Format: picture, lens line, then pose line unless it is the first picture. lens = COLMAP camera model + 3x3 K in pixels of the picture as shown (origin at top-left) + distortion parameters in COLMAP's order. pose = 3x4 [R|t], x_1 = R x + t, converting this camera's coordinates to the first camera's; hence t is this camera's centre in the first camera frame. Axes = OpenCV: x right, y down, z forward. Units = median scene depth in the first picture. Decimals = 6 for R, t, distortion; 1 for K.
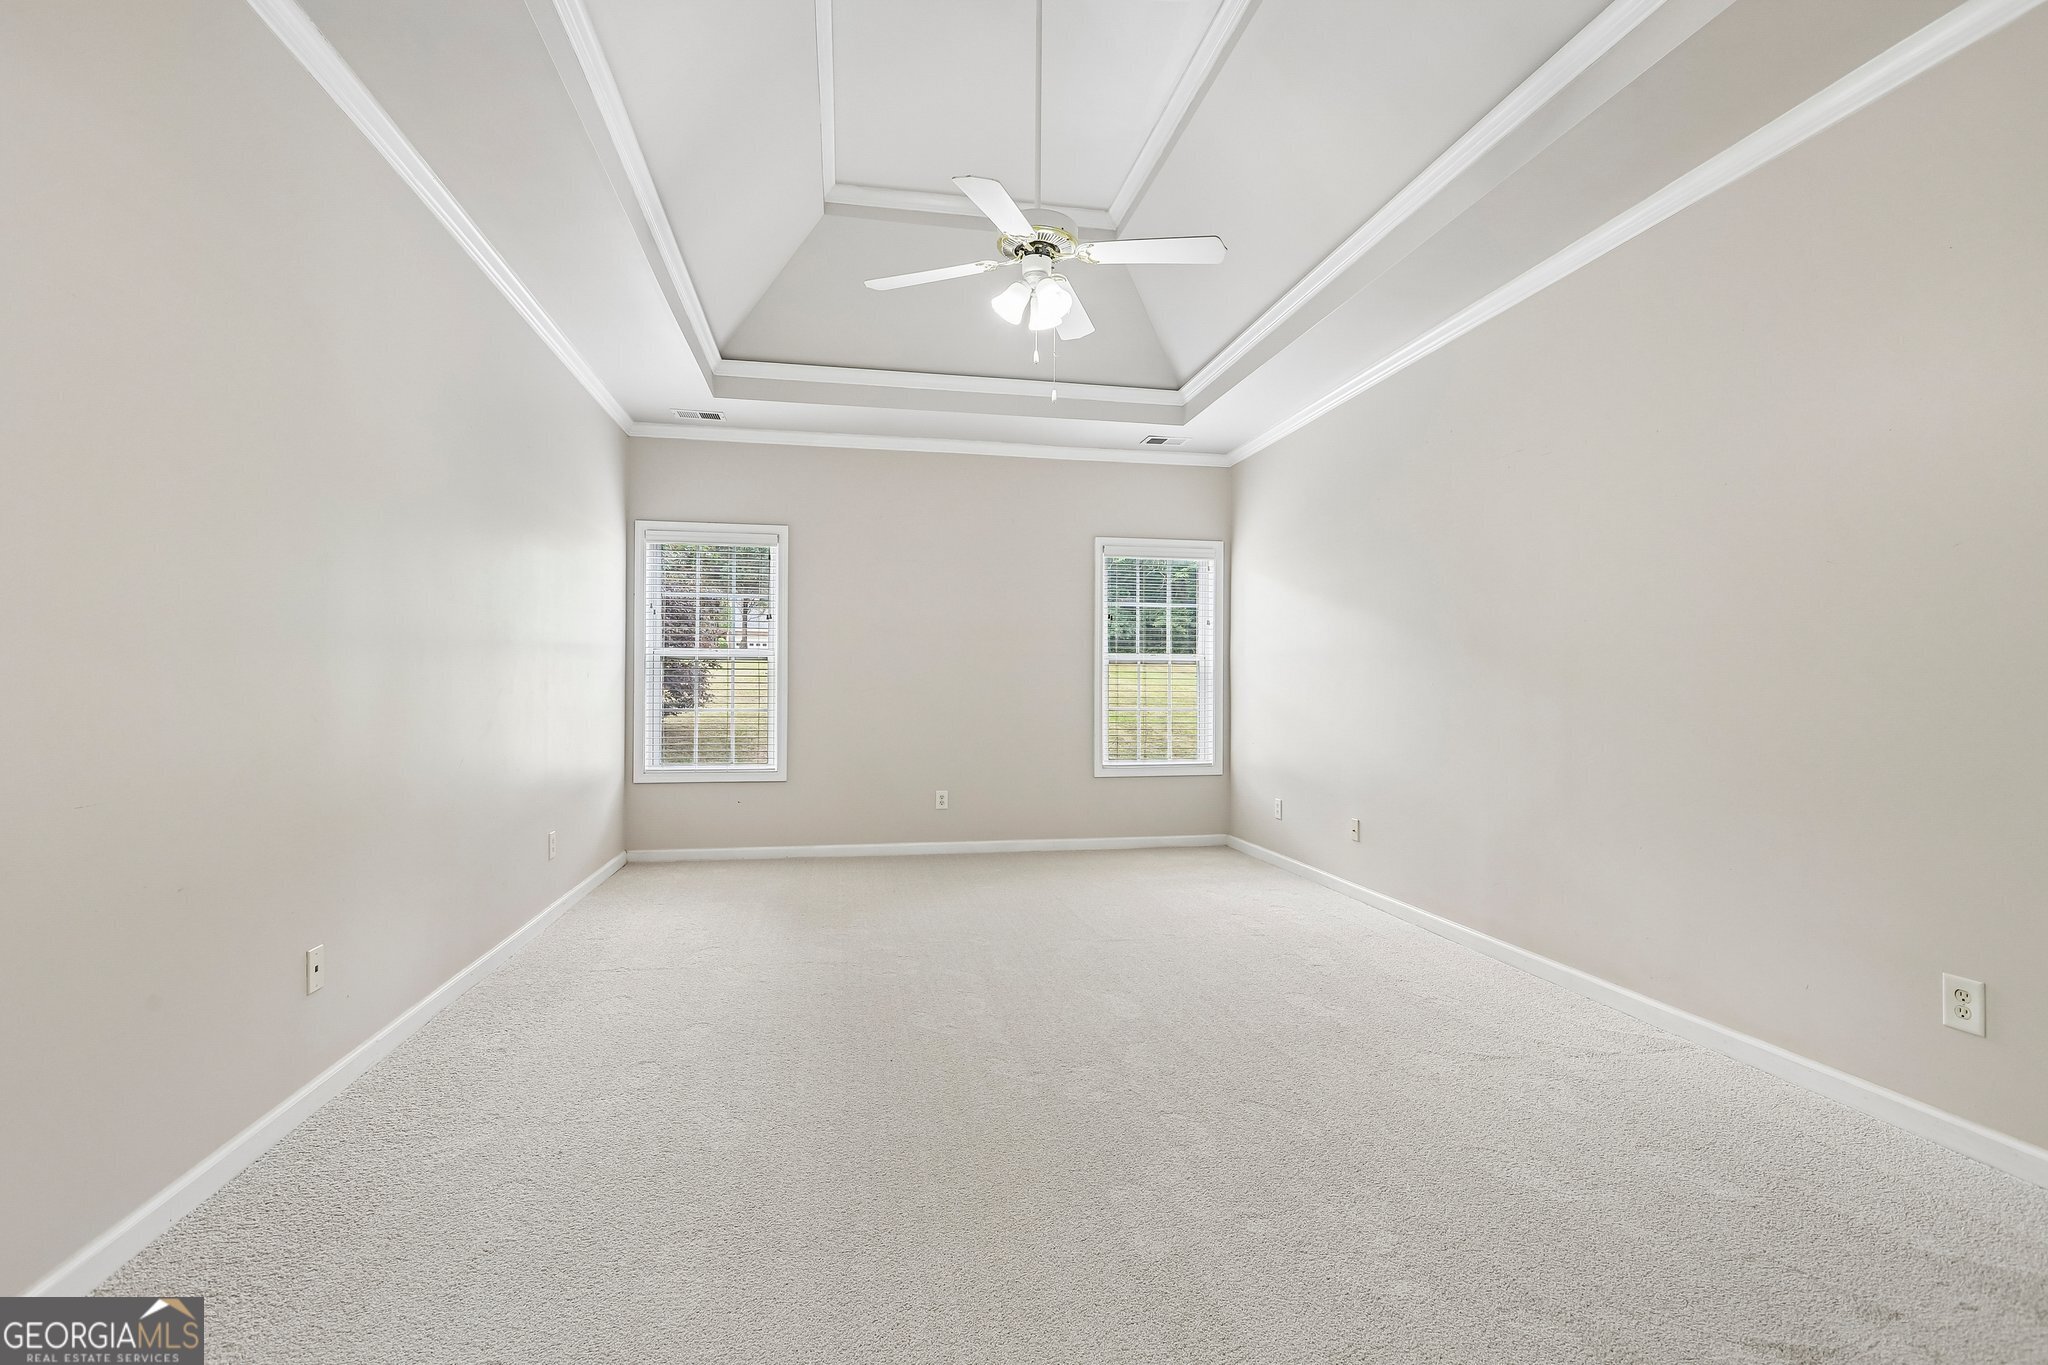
lens RADIAL K [[922.4, 0, 1036.7], [0, 922.4, 677.8], [0, 0, 1]] dist [-0.002237, -0.000641]
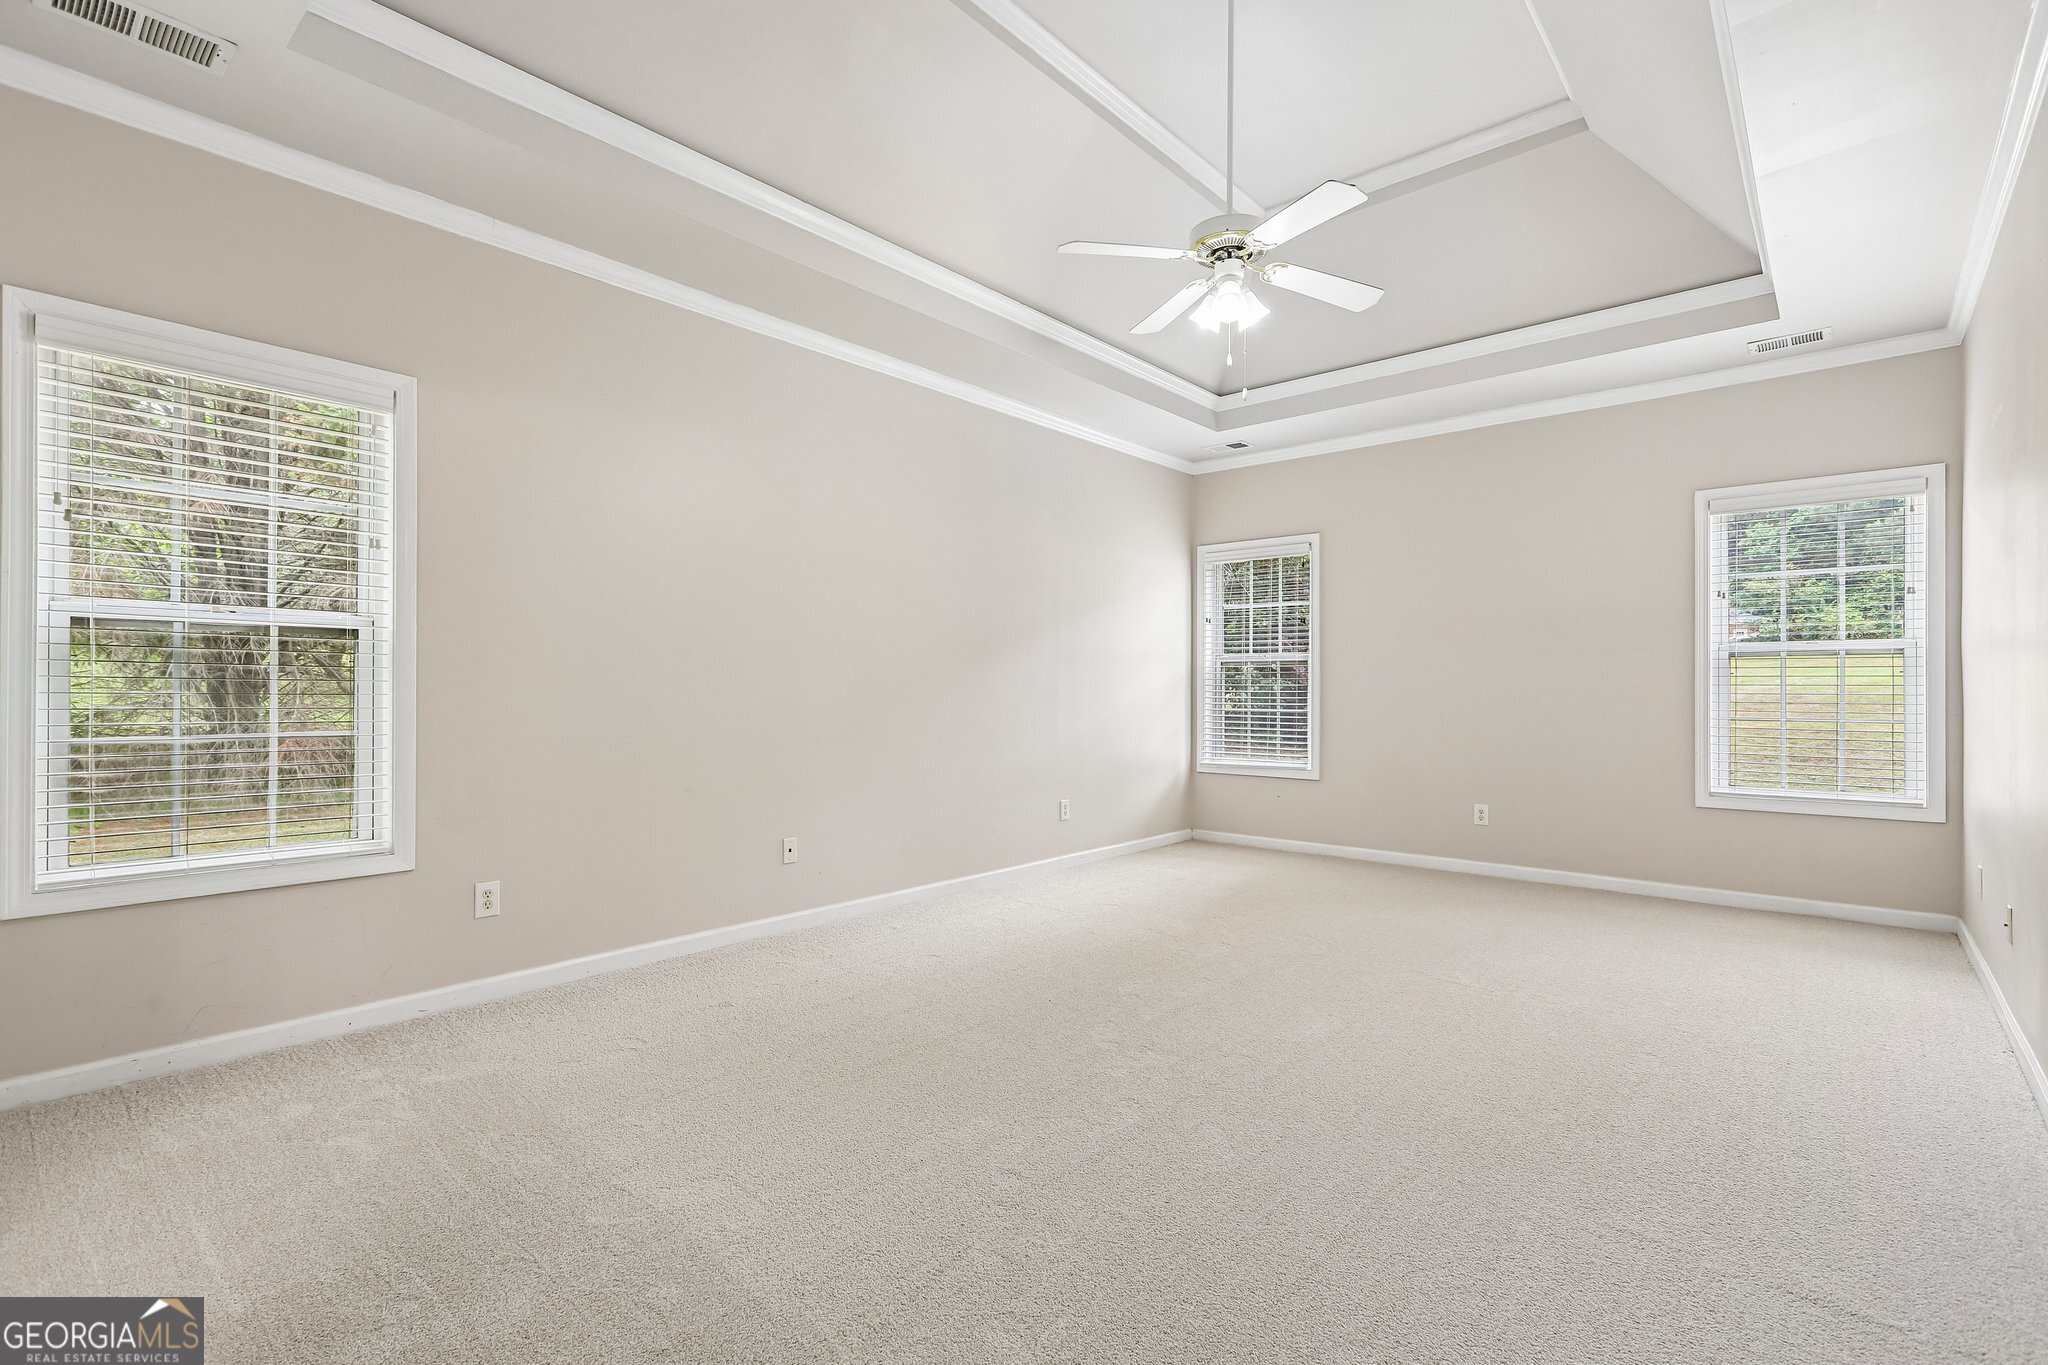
lens RADIAL K [[922.4, 0, 1032.1], [0, 922.4, 683.7], [0, 0, 1]] dist [-0.002237, -0.000641]
pose [[0.620553, -0.005676, -0.784144, 0.340080], [0.009207, 0.999958, 0.000049, 0.001182], [0.784110, -0.007250, 0.620579, 0.106027]]
